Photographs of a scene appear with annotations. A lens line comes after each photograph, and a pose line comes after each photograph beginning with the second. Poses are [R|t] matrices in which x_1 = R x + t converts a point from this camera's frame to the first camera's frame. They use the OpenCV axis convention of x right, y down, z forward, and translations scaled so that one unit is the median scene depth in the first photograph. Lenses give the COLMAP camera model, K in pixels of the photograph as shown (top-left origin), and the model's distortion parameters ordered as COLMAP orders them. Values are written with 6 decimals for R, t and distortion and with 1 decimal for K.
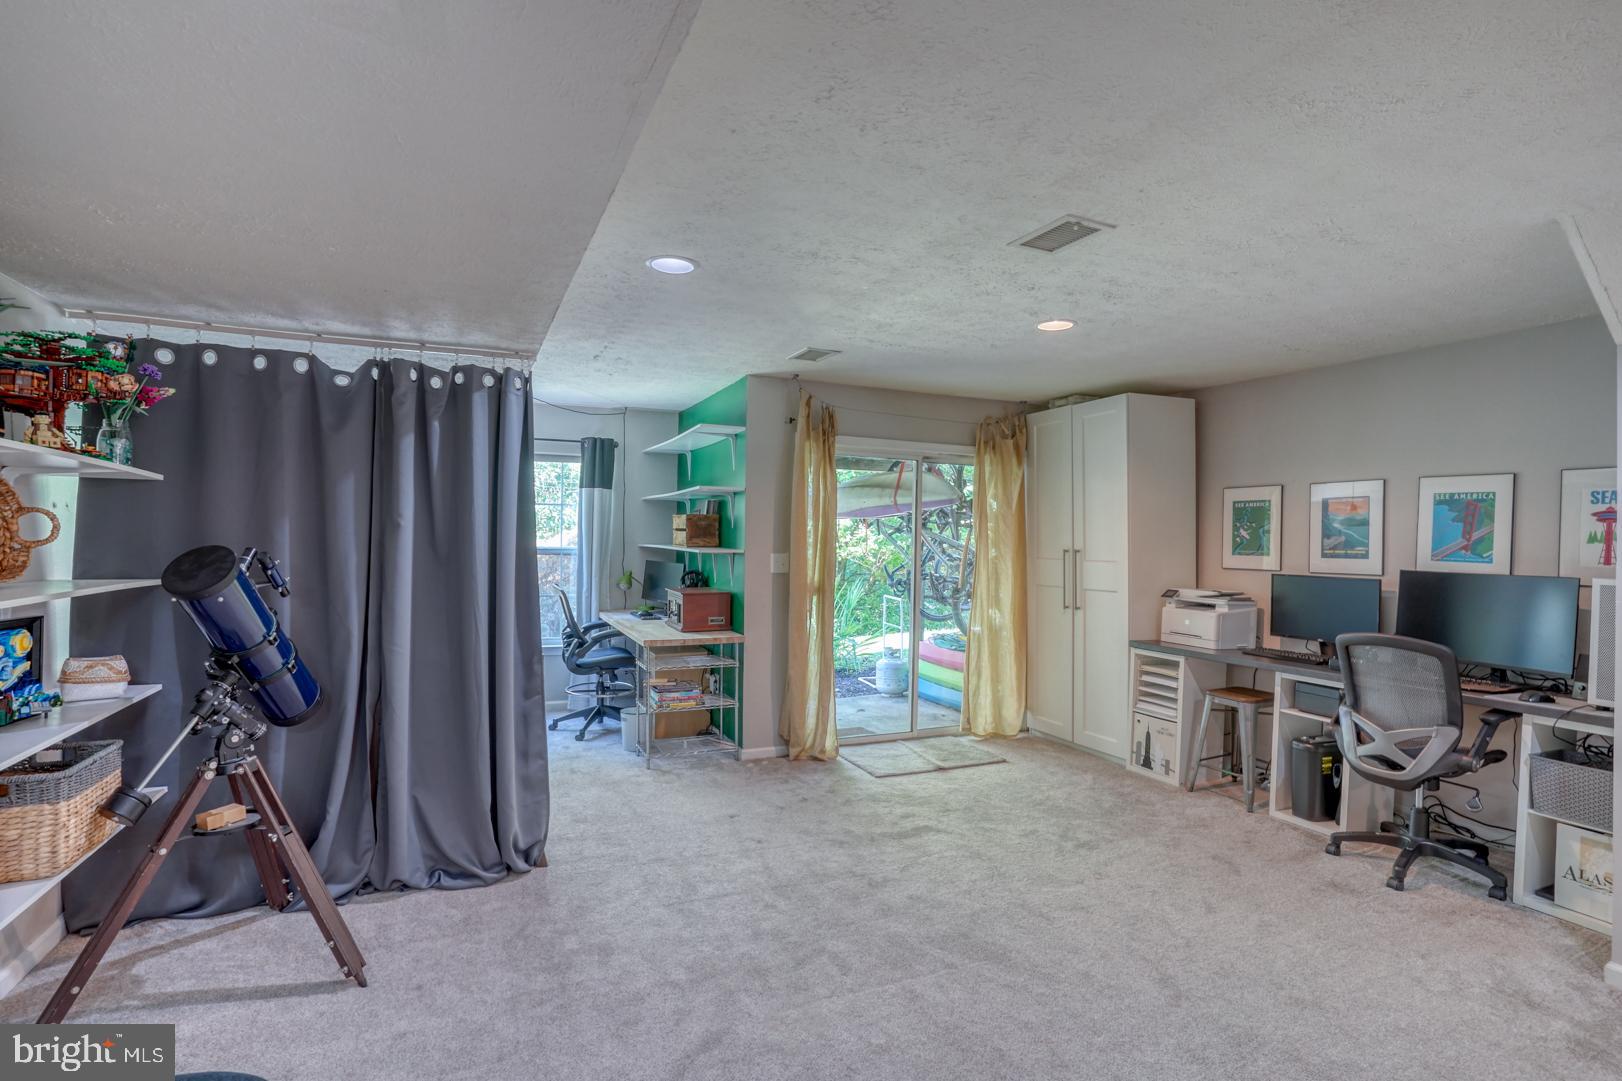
lens RADIAL K [[815.1, 0, 811.7], [0, 815.1, 546.0], [0, 0, 1]] dist [-0.079828, 0.037058]
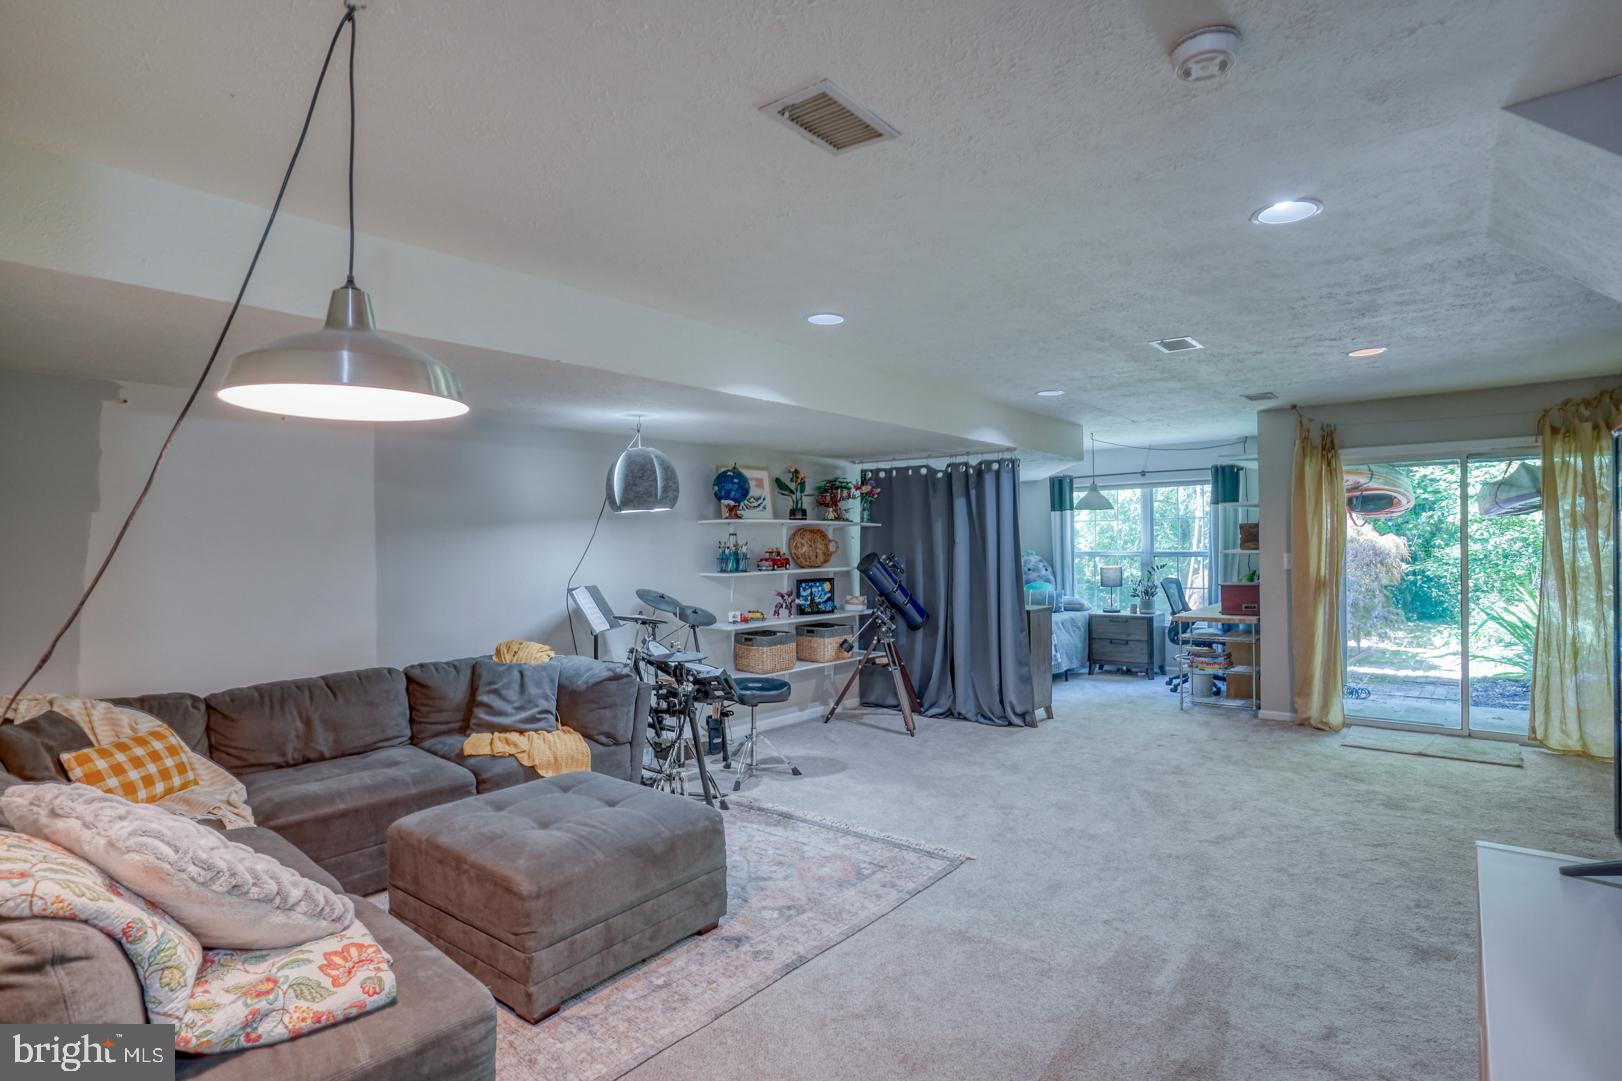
lens RADIAL K [[815.1, 0, 811.7], [0, 815.1, 546.0], [0, 0, 1]] dist [-0.079828, 0.037058]
pose [[0.447908, -0.021574, -0.893819, 1.196271], [0.009988, 0.999767, -0.019126, 0.022371], [0.894024, -0.000361, 0.448019, -0.292533]]
